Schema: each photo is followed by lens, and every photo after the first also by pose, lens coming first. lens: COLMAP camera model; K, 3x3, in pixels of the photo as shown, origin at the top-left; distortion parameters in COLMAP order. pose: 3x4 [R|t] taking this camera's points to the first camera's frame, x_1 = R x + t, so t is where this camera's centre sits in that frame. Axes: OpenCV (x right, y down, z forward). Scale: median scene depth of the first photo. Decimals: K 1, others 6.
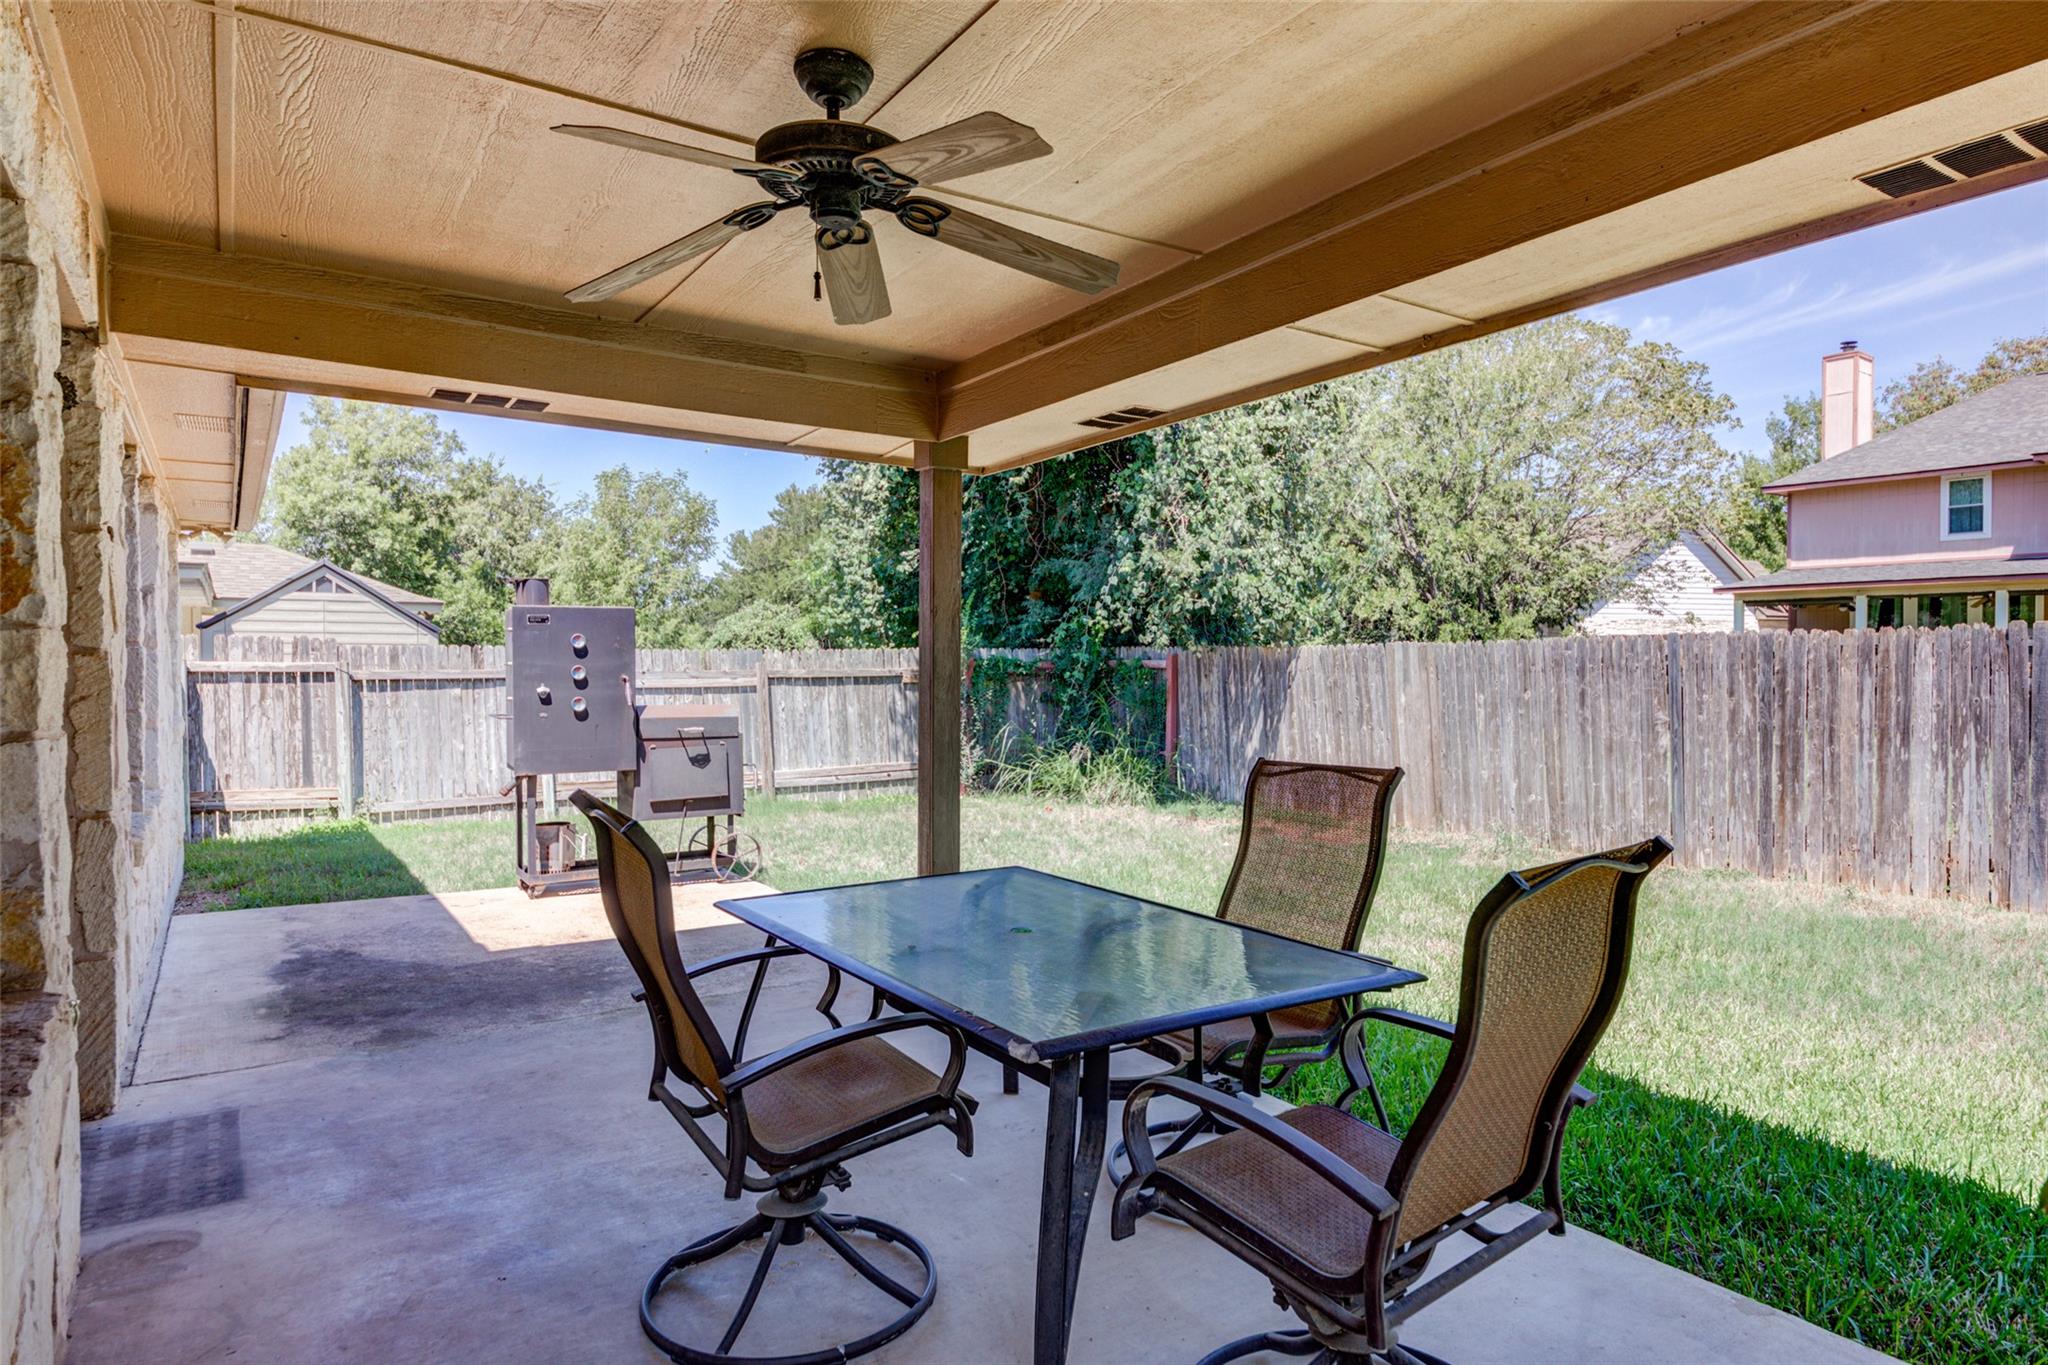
lens RADIAL K [[1223.8, 0, 1033.9], [0, 1223.8, 676.4], [0, 0, 1]] dist [-0.002063, -0.001729]
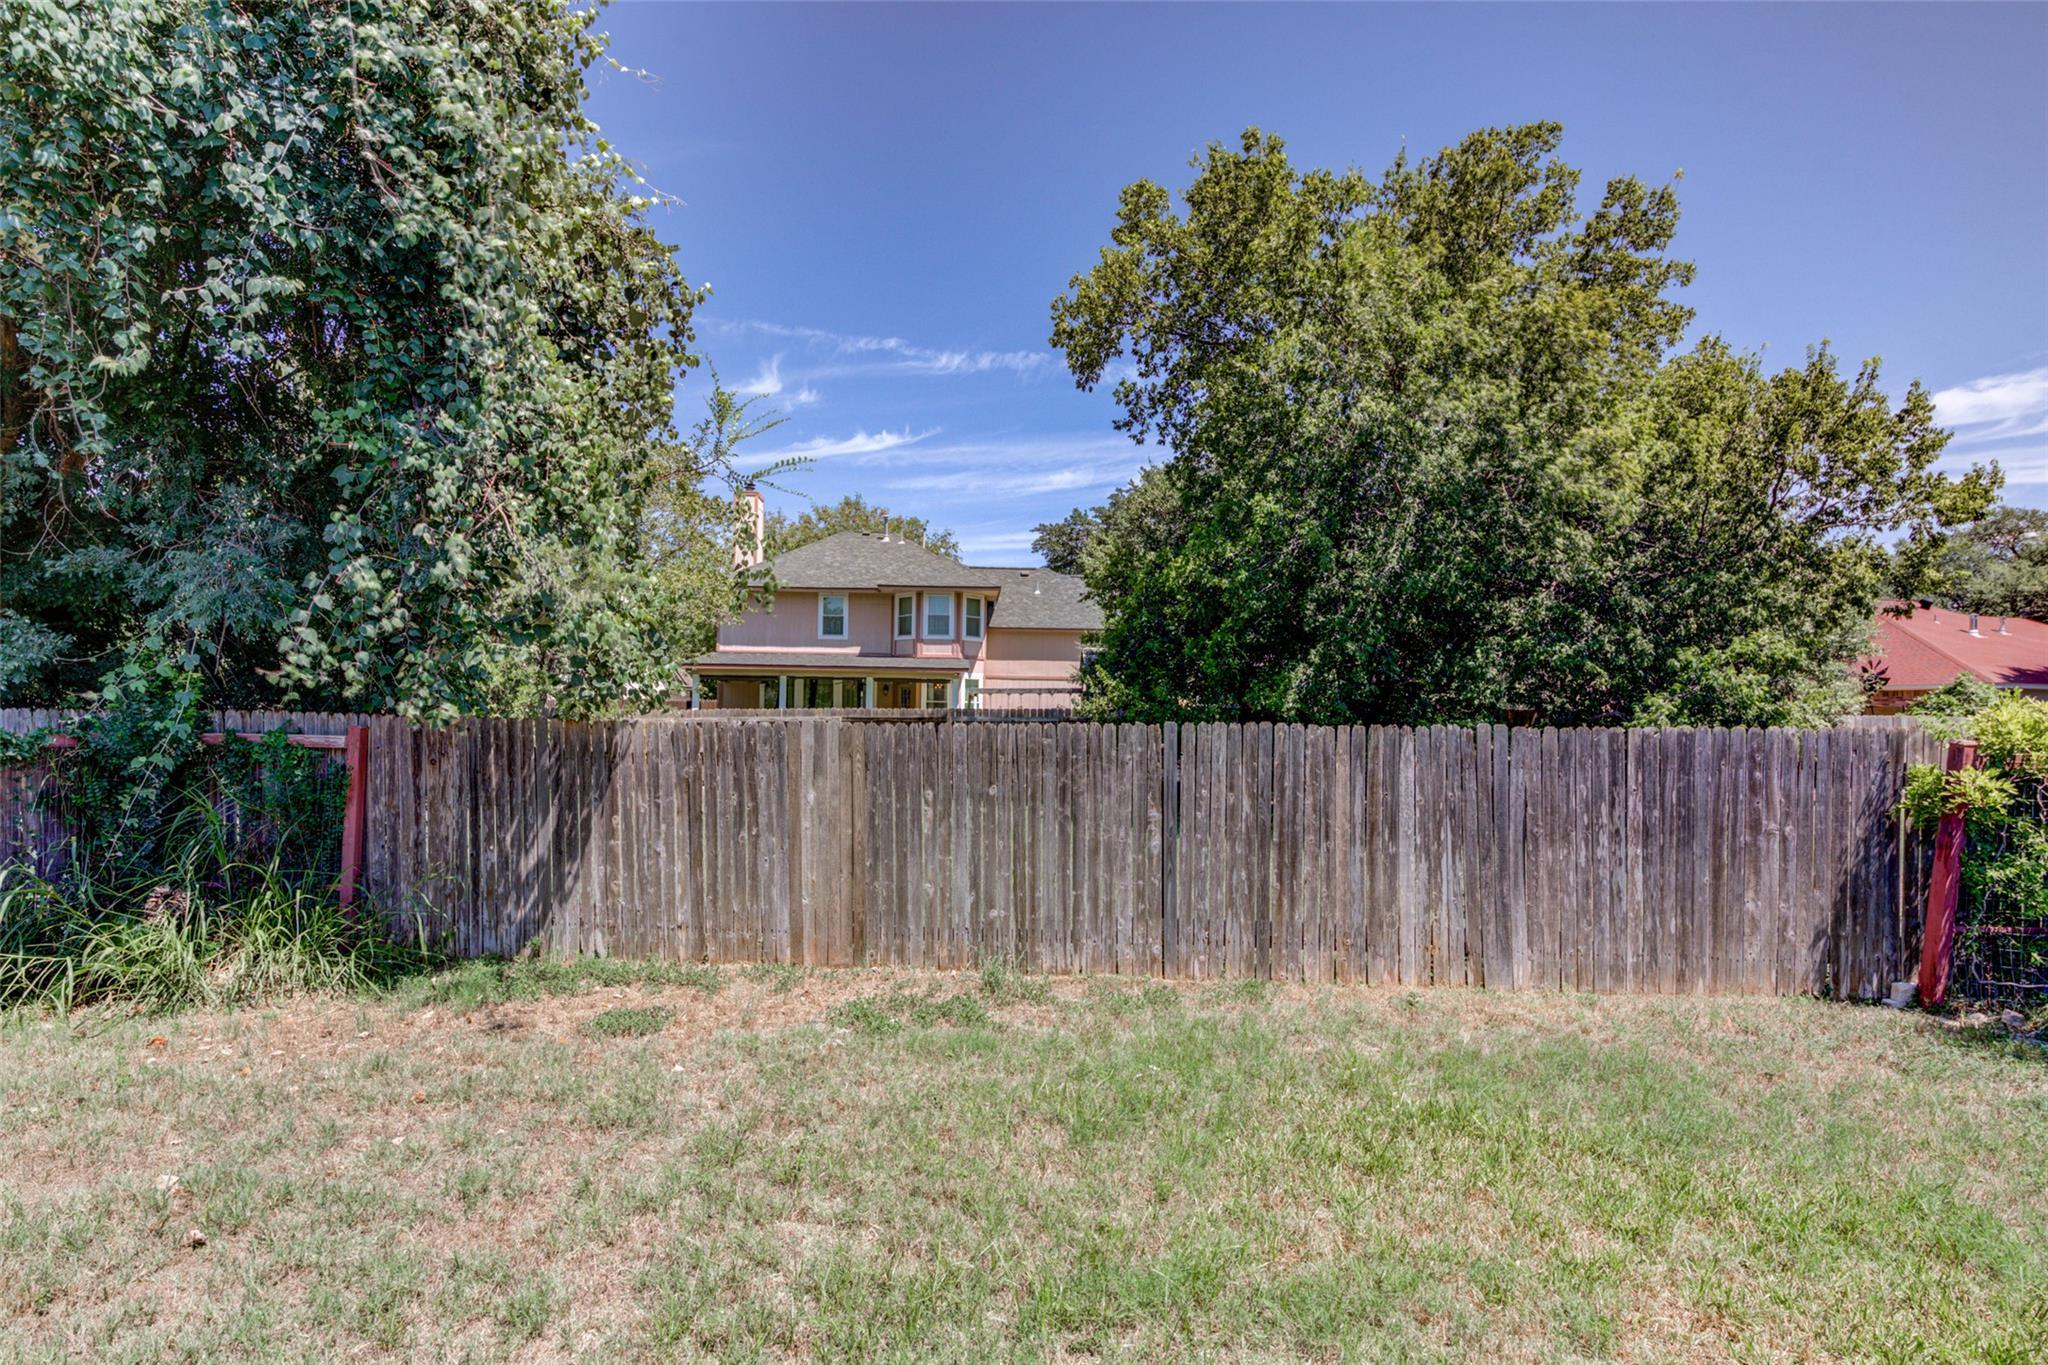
lens RADIAL K [[1003.4, 0, 1013.8], [0, 1003.4, 674.1], [0, 0, 1]] dist [0.035504, -0.001502]
pose [[0.613850, 0.051719, 0.787727, -0.141581], [-0.008877, 0.998241, -0.058624, -0.025098], [-0.789373, 0.028994, 0.613229, 0.586350]]
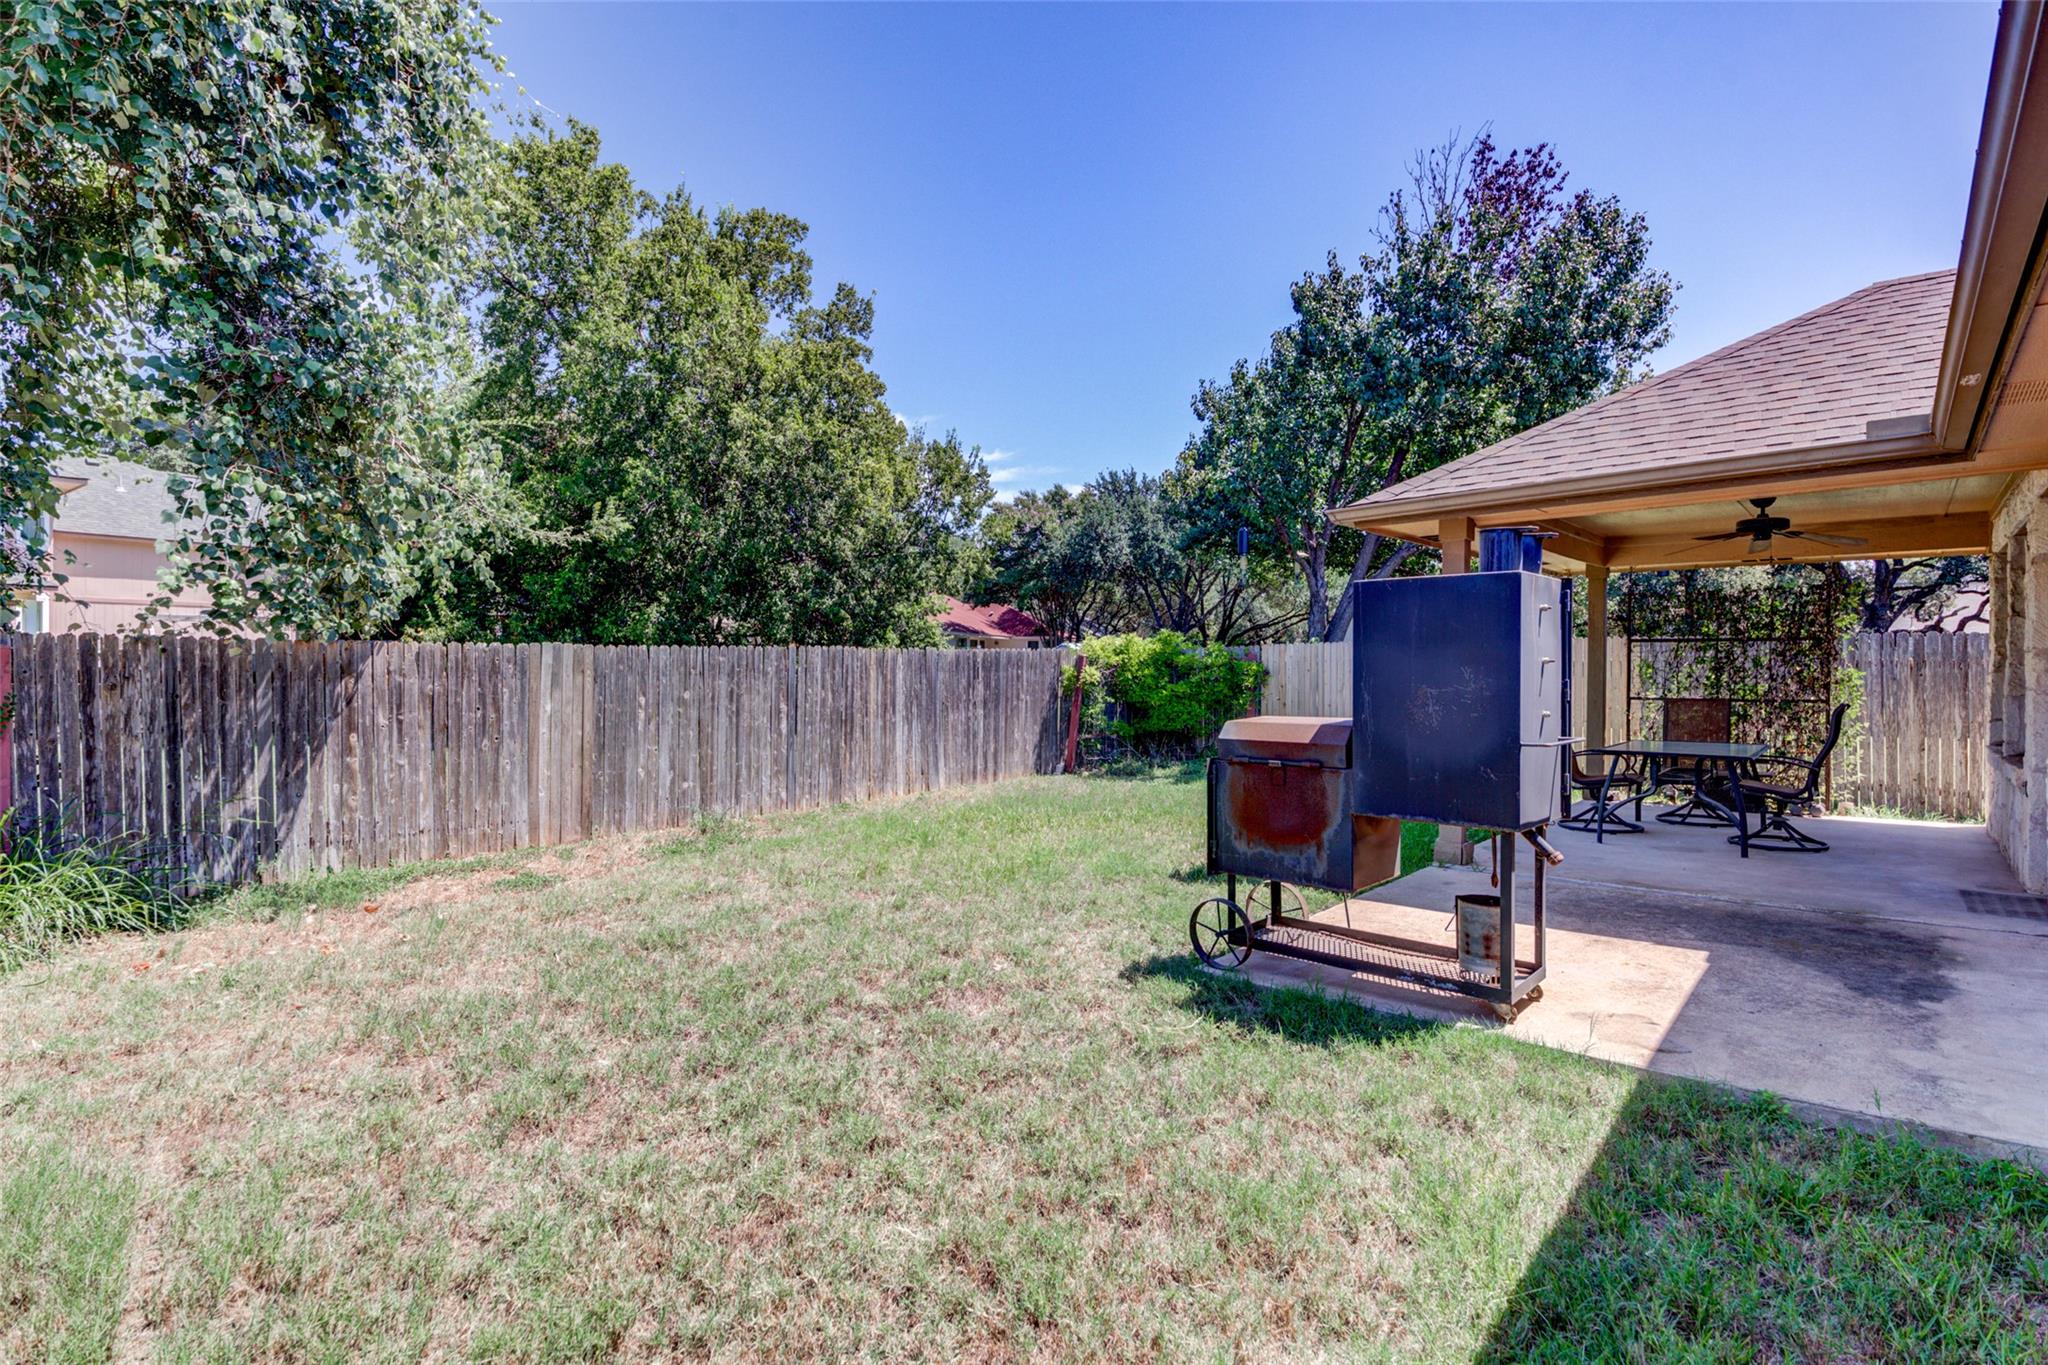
lens RADIAL K [[1002.1, 0, 1024.0], [0, 1002.1, 687.3], [0, 0, 1]] dist [0.005360, 0.000141]
pose [[-0.290160, -0.013555, 0.956882, -0.608230], [0.011544, 0.999777, 0.017663, -0.005122], [-0.956909, 0.016171, -0.289939, 1.010387]]
